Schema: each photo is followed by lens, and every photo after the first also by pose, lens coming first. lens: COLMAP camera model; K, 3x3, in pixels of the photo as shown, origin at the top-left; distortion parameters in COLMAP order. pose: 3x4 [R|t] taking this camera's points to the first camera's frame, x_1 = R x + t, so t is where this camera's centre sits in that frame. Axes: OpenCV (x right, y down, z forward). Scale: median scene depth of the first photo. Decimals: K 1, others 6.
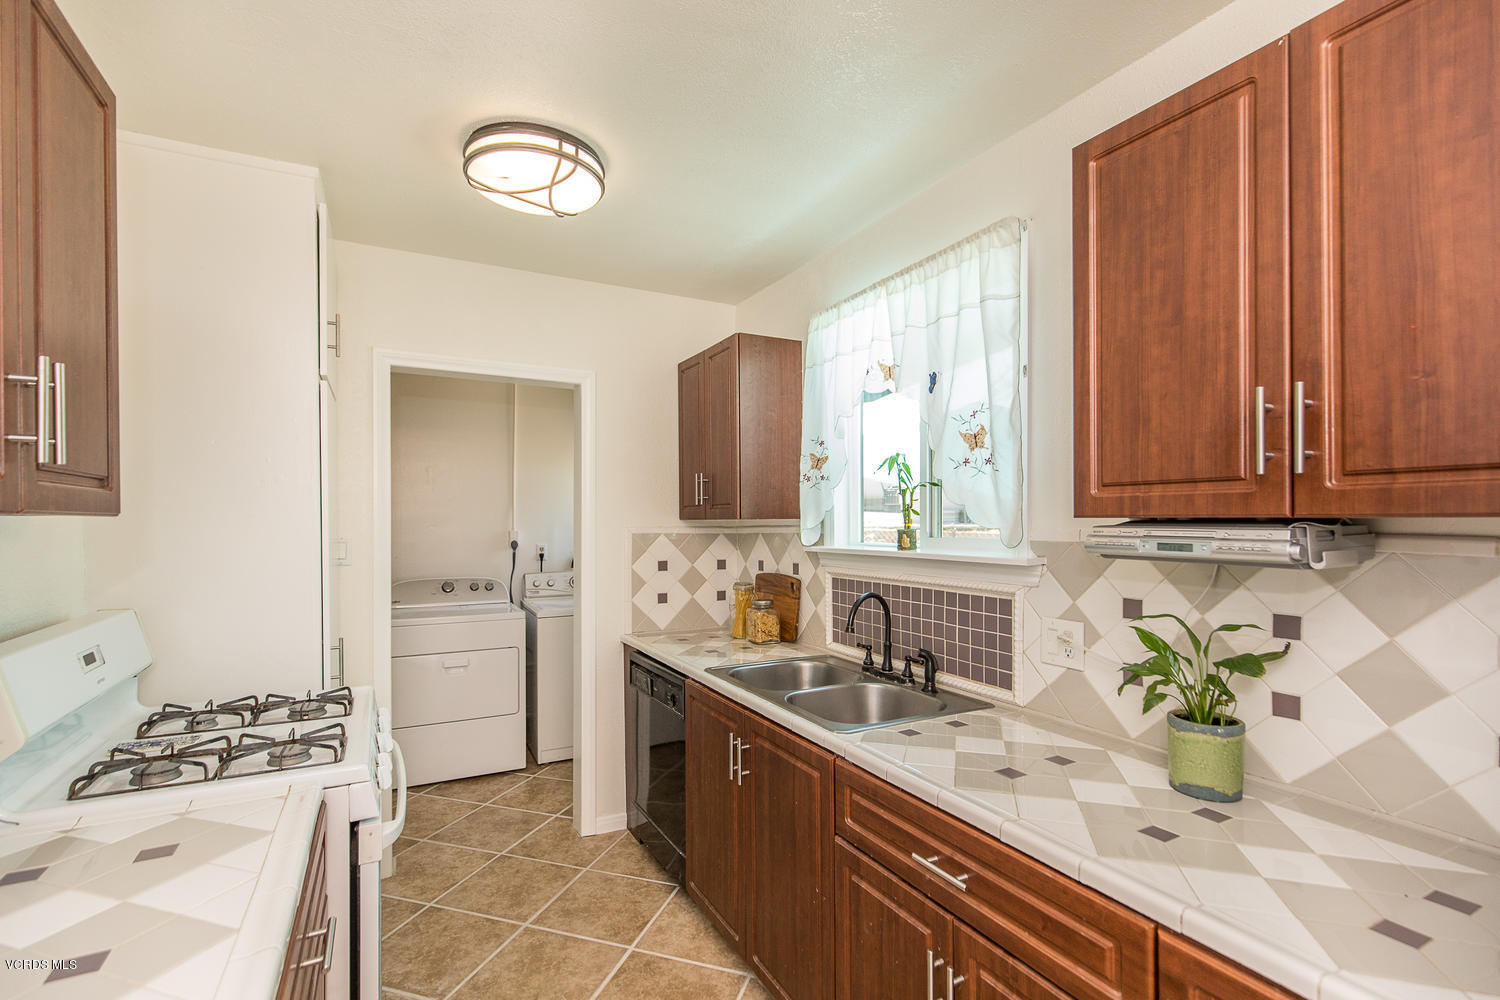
lens RADIAL K [[698.8, 0, 756.1], [0, 698.8, 523.3], [0, 0, 1]] dist [0.000270, 0.000121]
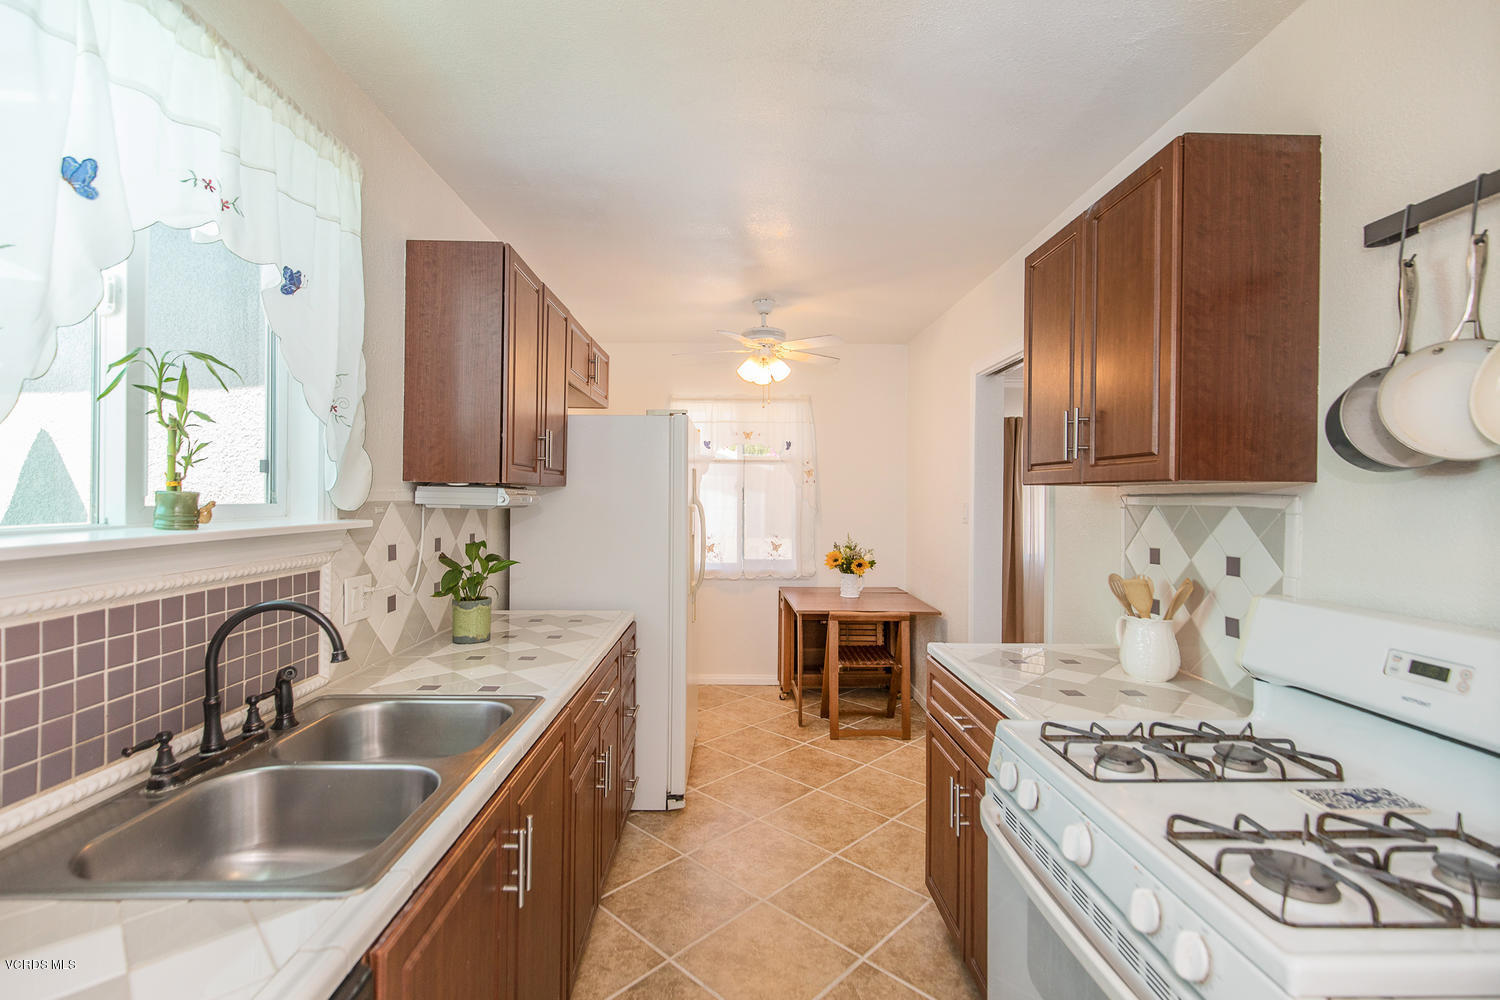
lens RADIAL K [[671.1, 0, 746.7], [0, 671.1, 492.8], [0, 0, 1]] dist [0.000072, 0.000140]
pose [[-0.894418, -0.002712, 0.447223, -0.952148], [-0.004645, 0.999984, -0.003224, 0.020883], [-0.447207, -0.004961, -0.894417, 2.866533]]
